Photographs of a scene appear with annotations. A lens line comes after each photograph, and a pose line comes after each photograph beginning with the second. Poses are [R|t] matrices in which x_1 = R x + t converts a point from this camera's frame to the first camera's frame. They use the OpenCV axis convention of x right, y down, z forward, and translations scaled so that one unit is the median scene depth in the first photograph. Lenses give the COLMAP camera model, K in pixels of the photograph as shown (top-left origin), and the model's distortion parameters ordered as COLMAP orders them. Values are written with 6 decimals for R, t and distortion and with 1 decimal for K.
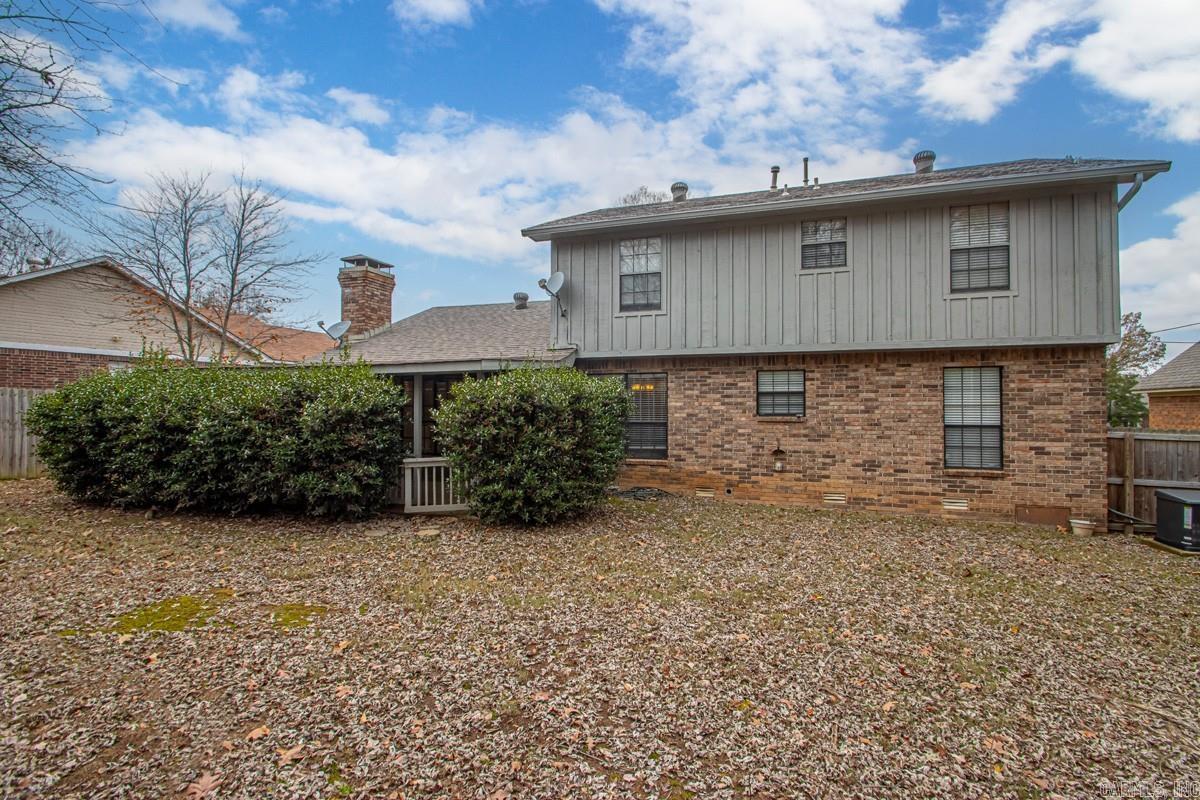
lens RADIAL K [[564.5, 0, 610.5], [0, 564.5, 404.8], [0, 0, 1]] dist [0.045443, -0.024596]
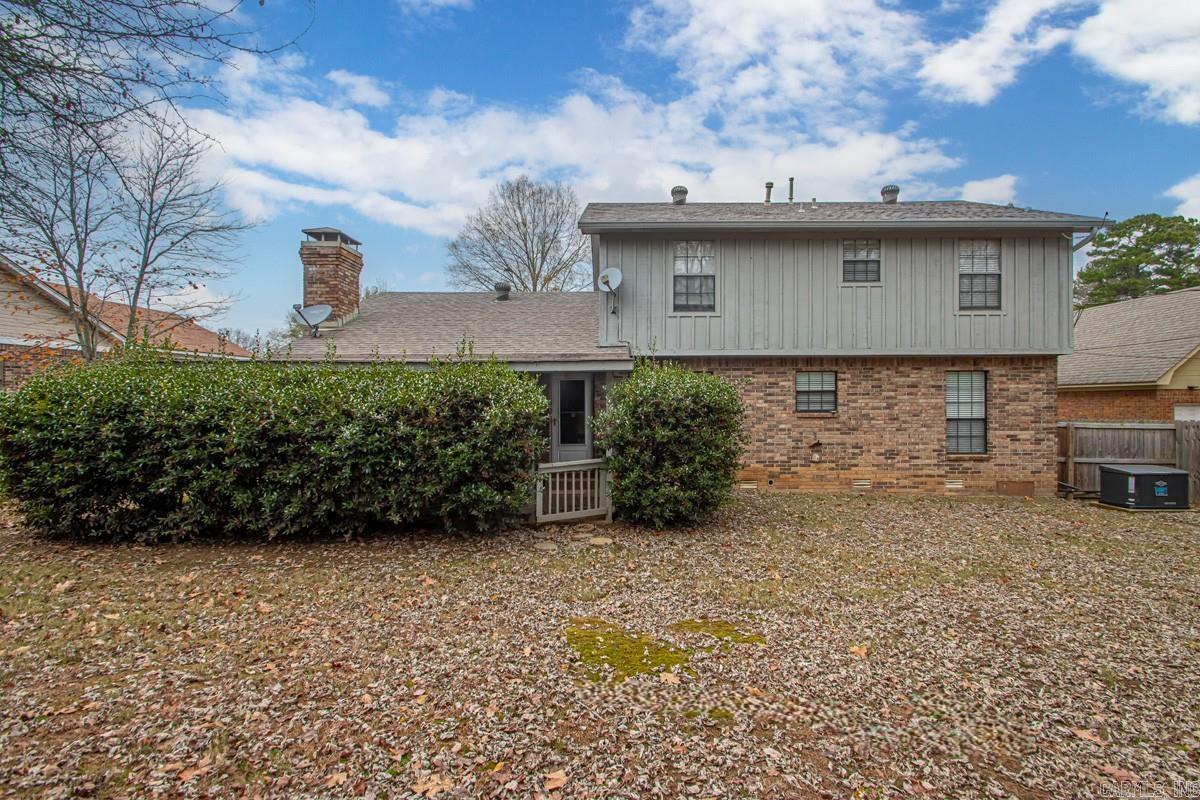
lens RADIAL K [[564.5, 0, 610.5], [0, 564.5, 404.8], [0, 0, 1]] dist [0.045443, -0.024596]
pose [[0.949092, -0.007124, 0.314919, -0.465753], [0.002812, 0.999896, 0.014145, -0.012776], [-0.314987, -0.012539, 0.949013, 0.075600]]
